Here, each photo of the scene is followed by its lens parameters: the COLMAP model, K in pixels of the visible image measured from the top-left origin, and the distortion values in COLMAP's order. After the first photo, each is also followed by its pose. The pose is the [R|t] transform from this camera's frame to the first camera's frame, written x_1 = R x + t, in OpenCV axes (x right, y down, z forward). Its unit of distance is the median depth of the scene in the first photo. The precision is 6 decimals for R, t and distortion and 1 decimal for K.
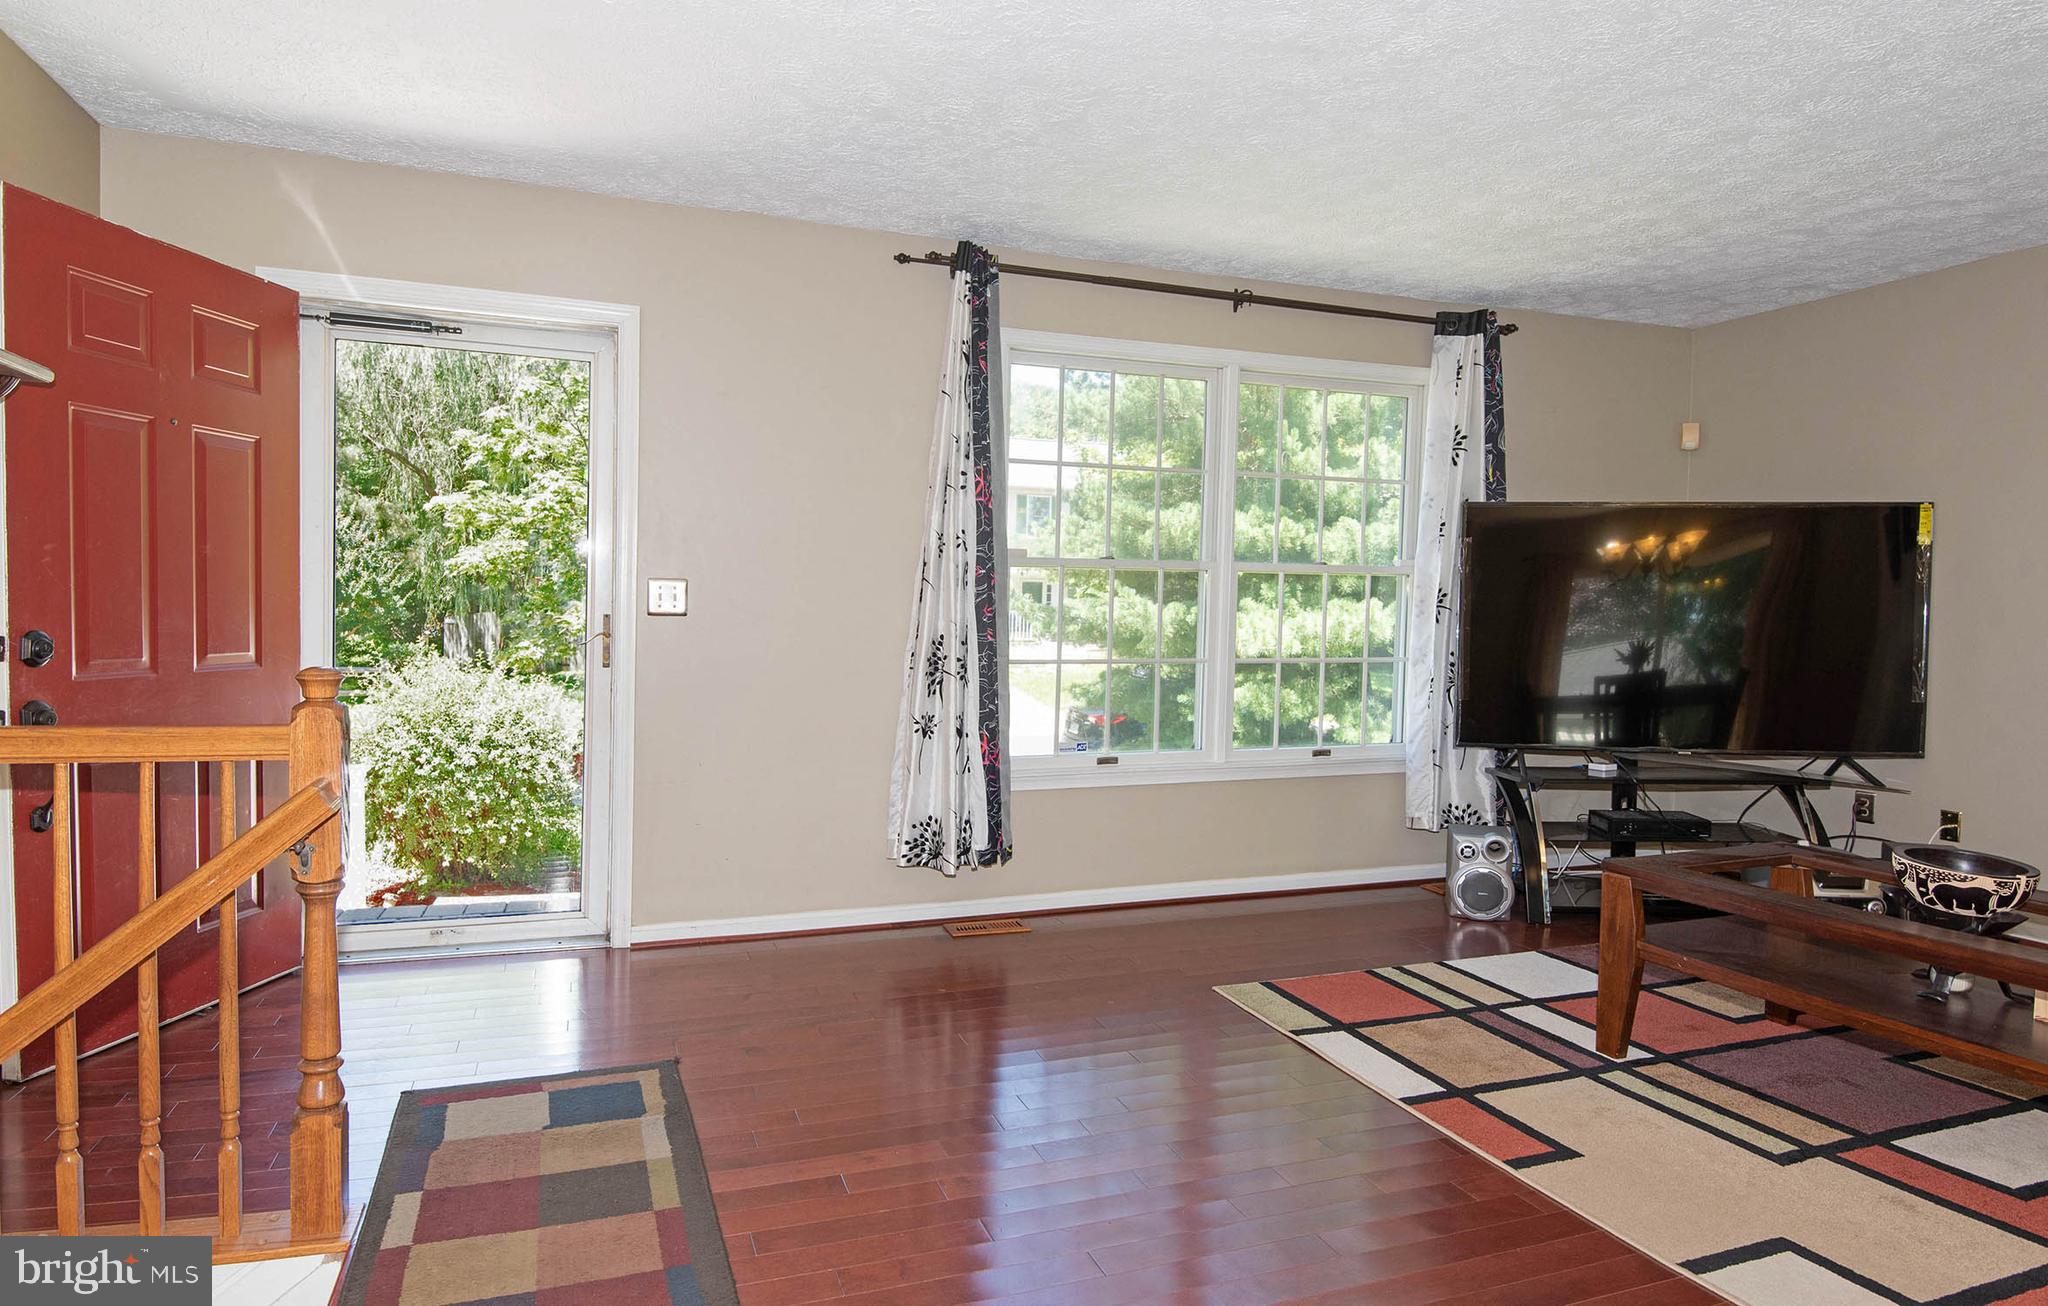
lens RADIAL K [[1204.2, 0, 1033.0], [0, 1204.2, 656.8], [0, 0, 1]] dist [0.030746, -0.000767]
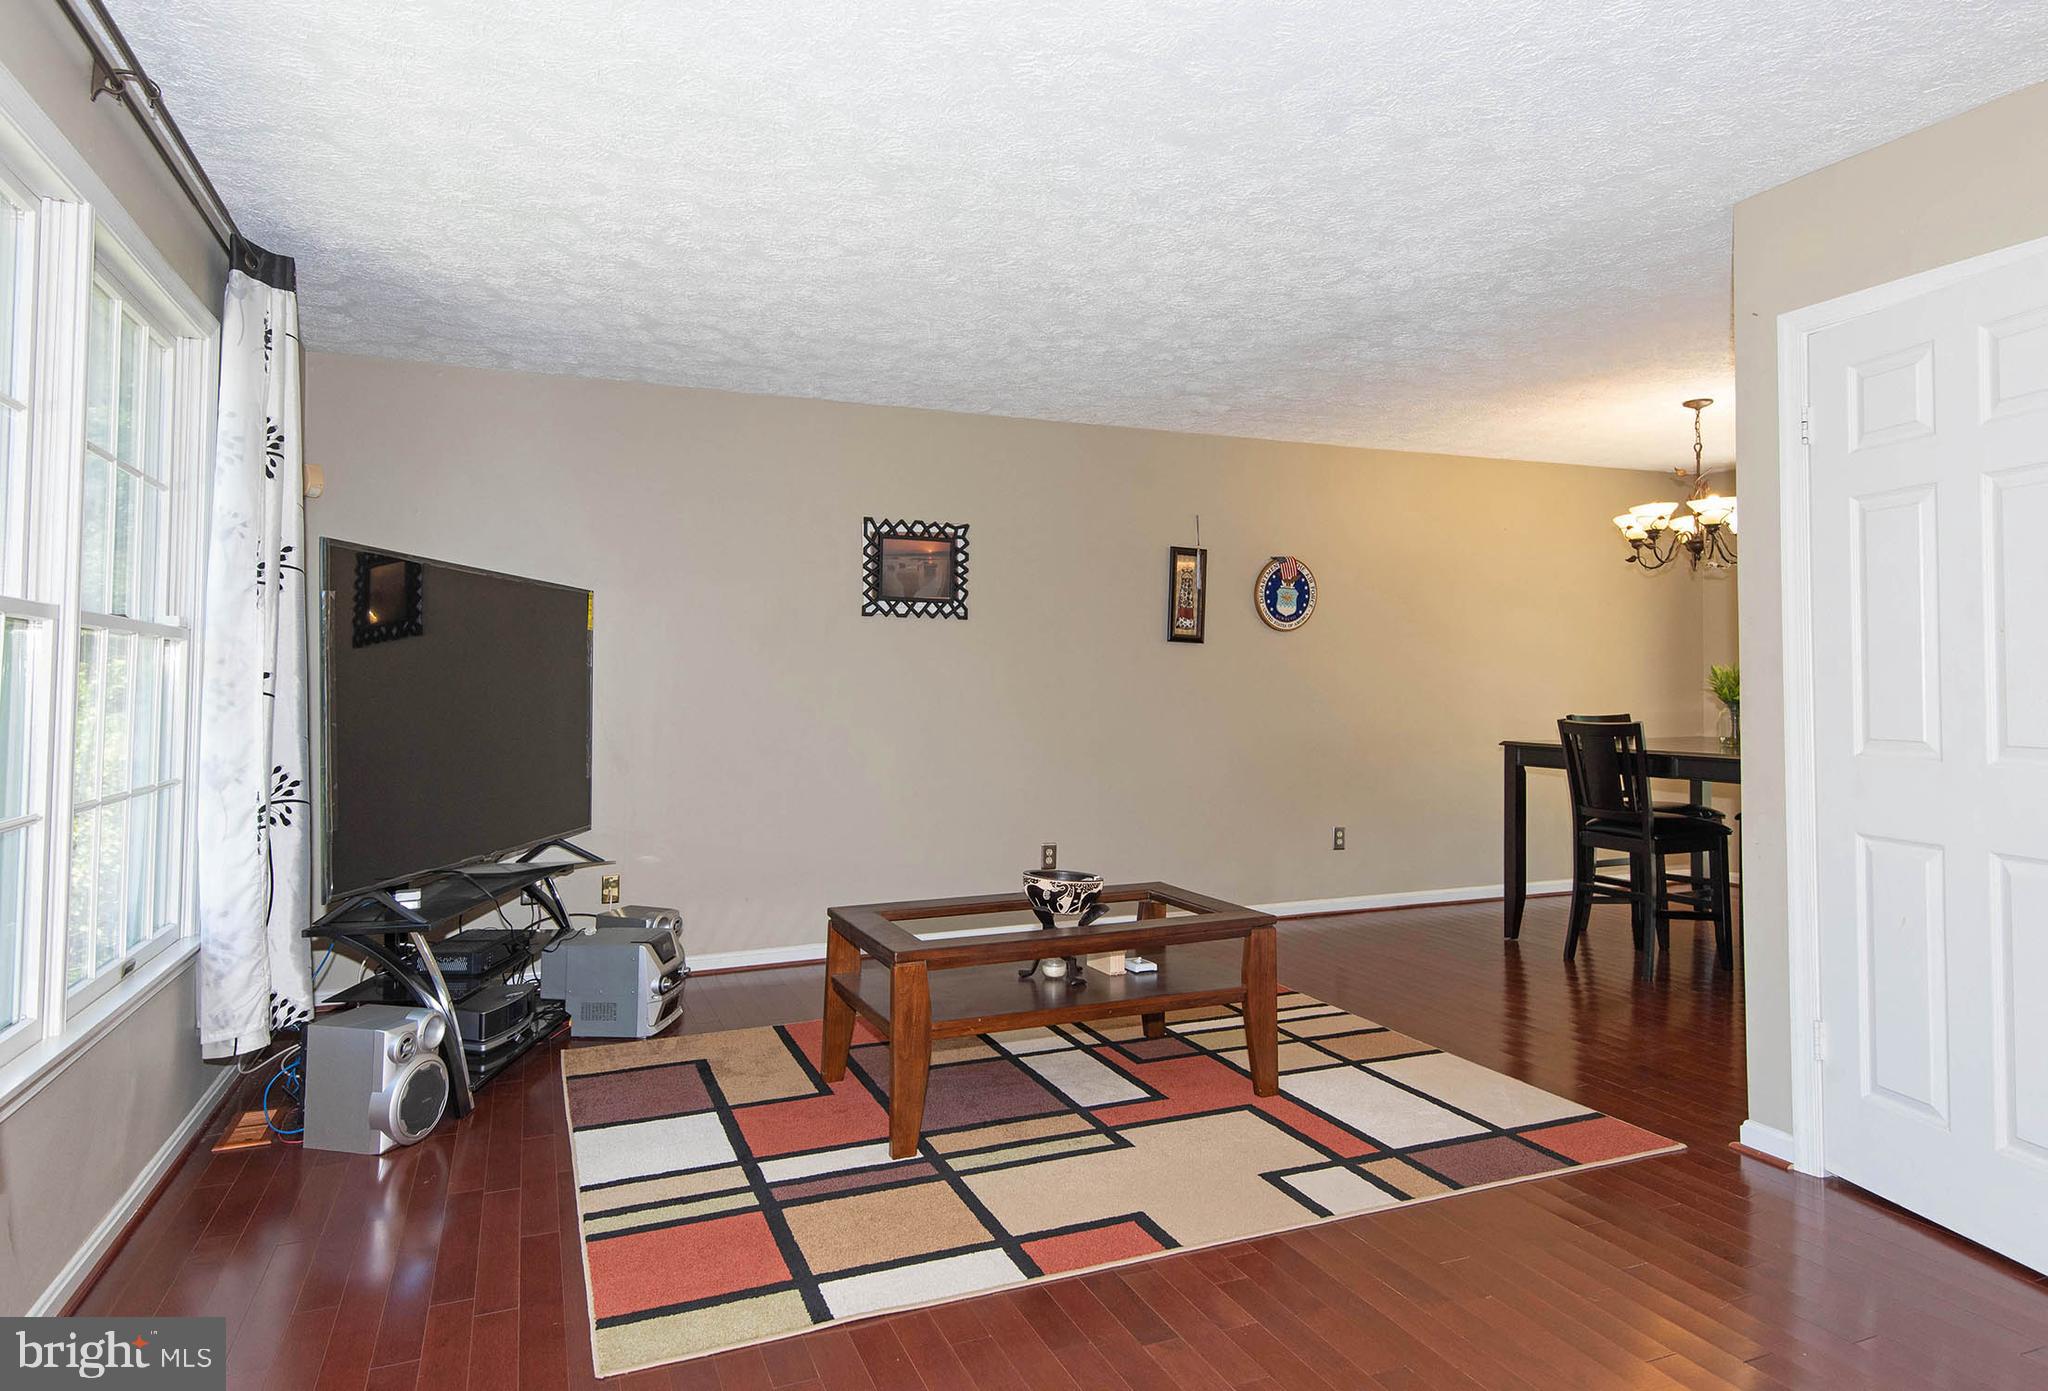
lens RADIAL K [[1230.0, 0, 1049.2], [0, 1230.0, 660.3], [0, 0, 1]] dist [0.050244, 0.000790]
pose [[-0.046183, 0.011469, 0.998867, -0.427858], [0.037938, 0.999233, -0.009719, -0.044331], [-0.998212, 0.037446, -0.046583, 0.749229]]
